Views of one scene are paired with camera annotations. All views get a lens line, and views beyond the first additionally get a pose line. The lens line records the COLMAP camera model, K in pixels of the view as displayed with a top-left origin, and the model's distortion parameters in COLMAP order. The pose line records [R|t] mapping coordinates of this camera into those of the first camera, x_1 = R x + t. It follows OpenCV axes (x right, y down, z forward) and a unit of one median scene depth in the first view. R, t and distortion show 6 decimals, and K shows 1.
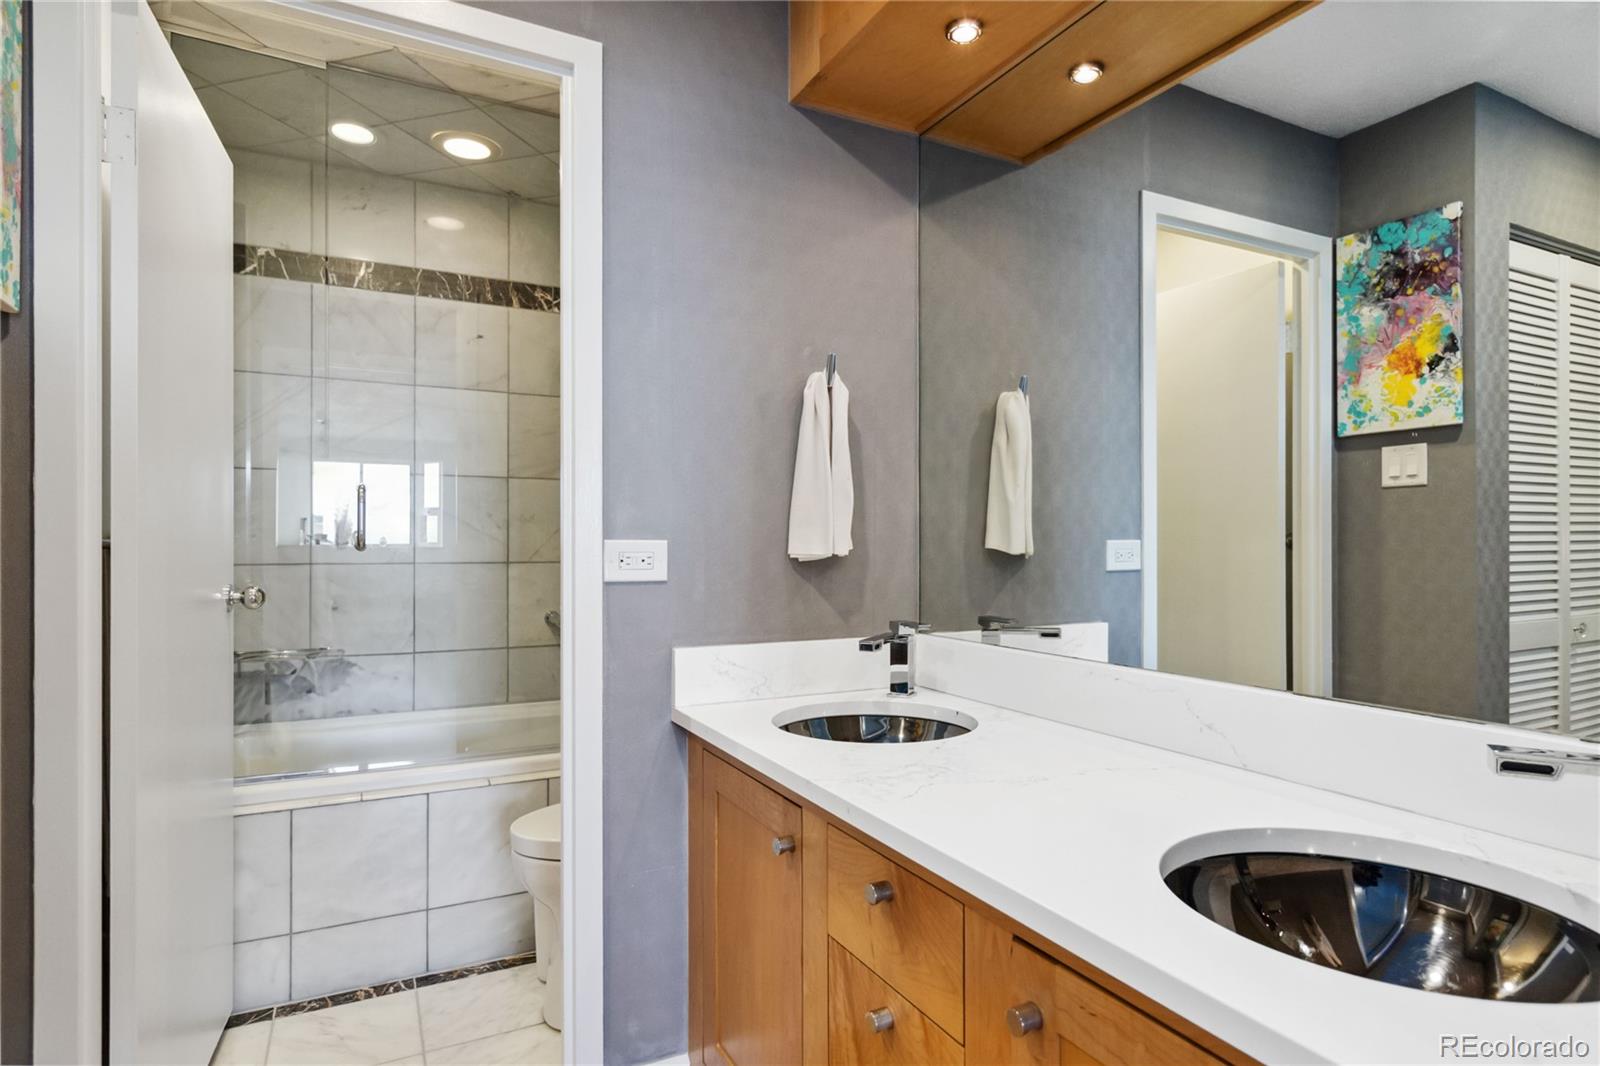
lens RADIAL K [[841.1, 0, 800.0], [0, 841.1, 533.0], [0, 0, 1]] dist [0.004316, 0.001049]
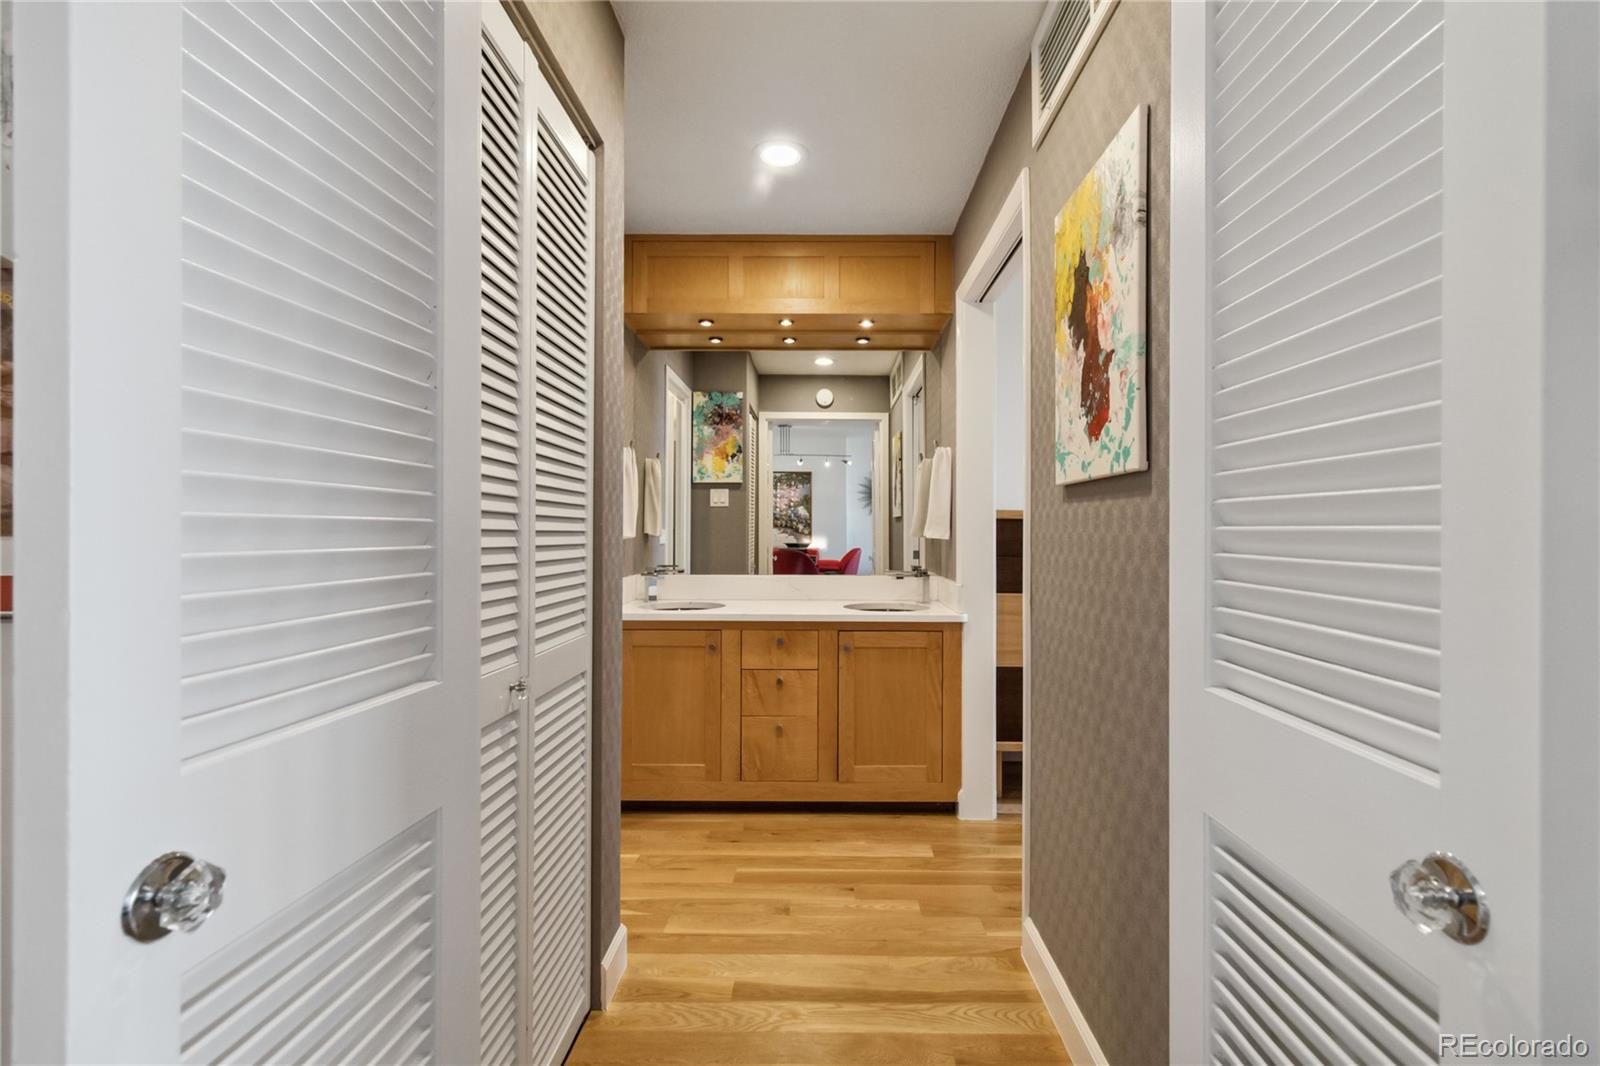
lens RADIAL K [[757.1, 0, 800.0], [0, 757.1, 529.8], [0, 0, 1]] dist [-0.002059, -0.000090]
pose [[0.472303, 0.002130, 0.881434, -1.014124], [-0.005718, 0.999983, 0.000648, 0.005142], [-0.881418, -0.005346, 0.472307, -0.178746]]
